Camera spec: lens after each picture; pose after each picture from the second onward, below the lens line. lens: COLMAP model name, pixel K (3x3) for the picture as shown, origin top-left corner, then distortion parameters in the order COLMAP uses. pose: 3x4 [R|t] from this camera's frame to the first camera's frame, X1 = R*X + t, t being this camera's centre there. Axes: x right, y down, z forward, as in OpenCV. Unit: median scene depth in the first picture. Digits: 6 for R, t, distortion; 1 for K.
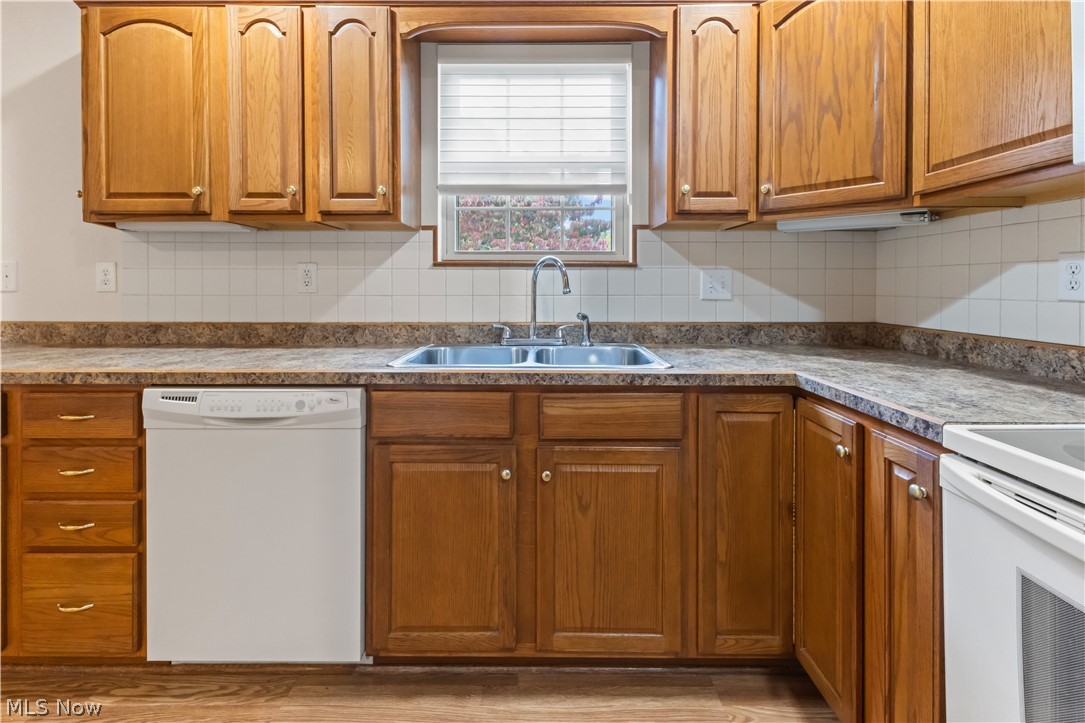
lens RADIAL K [[491.2, 0, 541.8], [0, 491.2, 285.4], [0, 0, 1]] dist [0.002562, 0.000397]
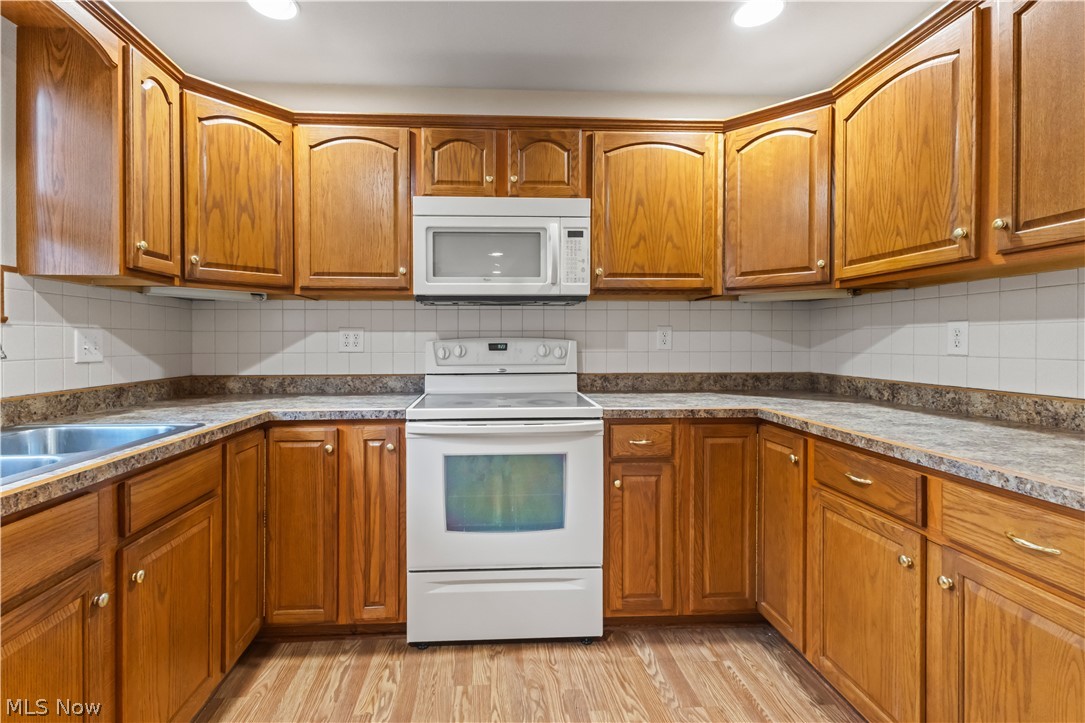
lens RADIAL K [[486.1, 0, 508.8], [0, 486.1, 343.5], [0, 0, 1]] dist [0.000085, -0.000033]
pose [[-0.049664, -0.003829, 0.998759, -0.757229], [0.005546, 0.999976, 0.004109, -0.006193], [-0.998751, 0.005743, -0.049642, 0.373495]]
